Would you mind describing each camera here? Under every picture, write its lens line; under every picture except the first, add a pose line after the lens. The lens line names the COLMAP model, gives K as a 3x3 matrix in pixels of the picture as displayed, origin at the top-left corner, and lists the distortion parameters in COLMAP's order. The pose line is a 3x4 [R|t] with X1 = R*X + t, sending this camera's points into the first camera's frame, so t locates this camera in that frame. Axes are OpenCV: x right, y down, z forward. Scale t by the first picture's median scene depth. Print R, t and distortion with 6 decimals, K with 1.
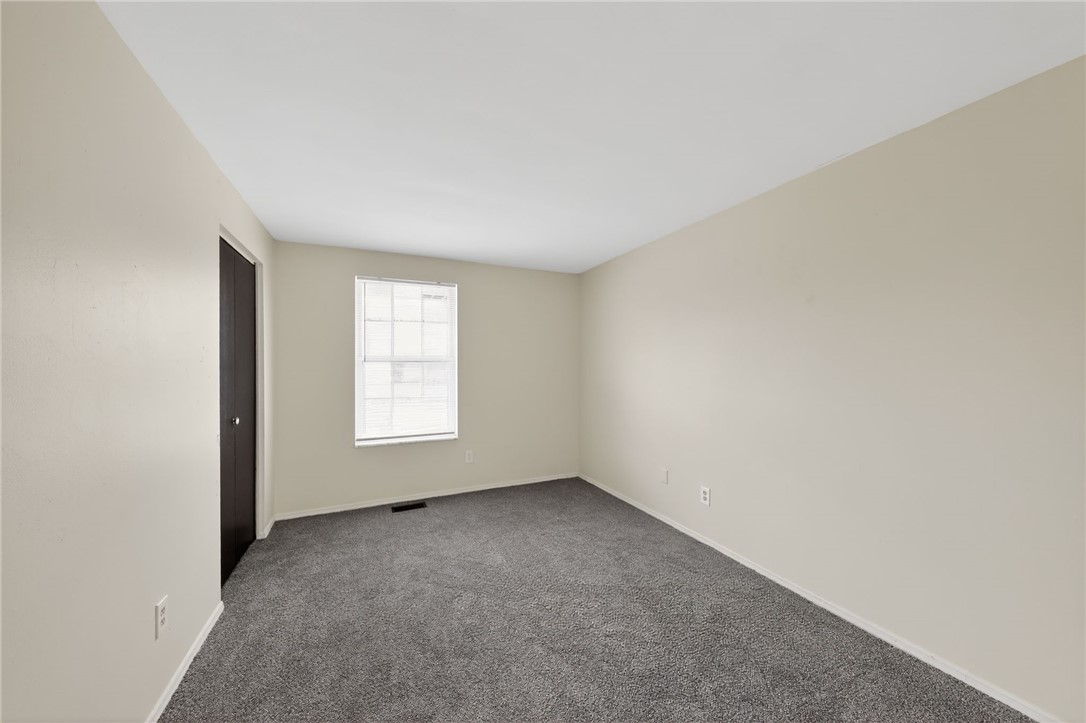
lens RADIAL K [[382.2, 0, 537.1], [0, 382.2, 353.3], [0, 0, 1]] dist [0.009531, -0.003327]
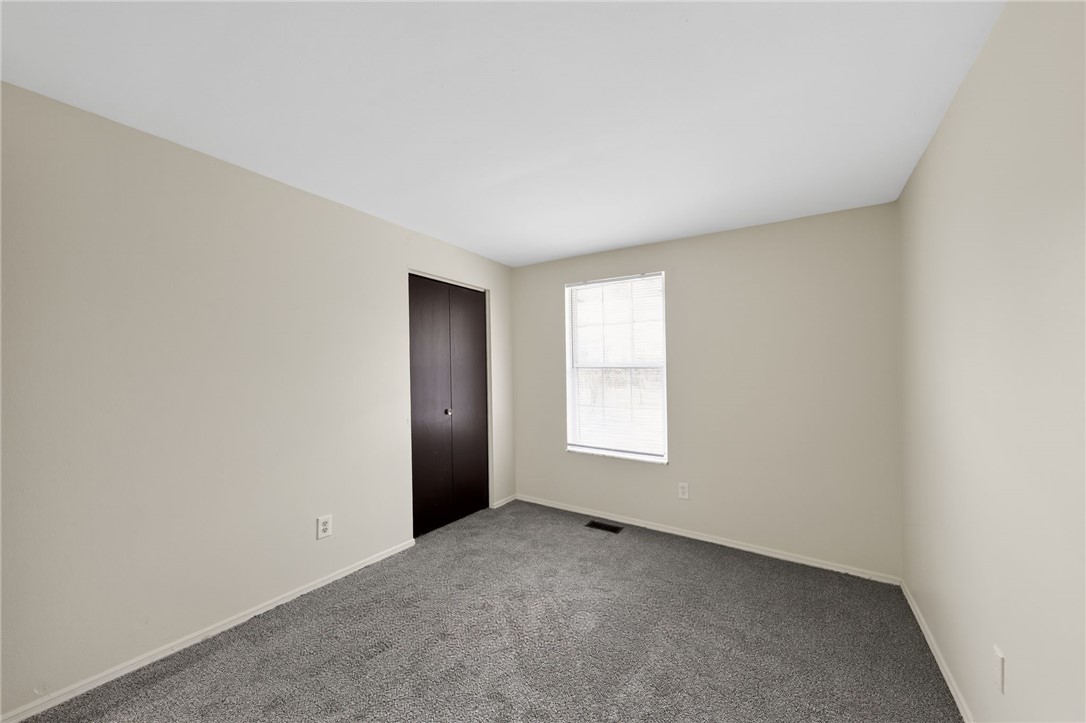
lens RADIAL K [[382.2, 0, 533.1], [0, 382.2, 367.8], [0, 0, 1]] dist [0.009531, -0.003327]
pose [[0.552973, -0.008048, -0.833160, 0.337860], [0.007844, 0.999959, -0.004454, 0.025478], [0.833162, -0.004072, 0.553014, 0.360024]]
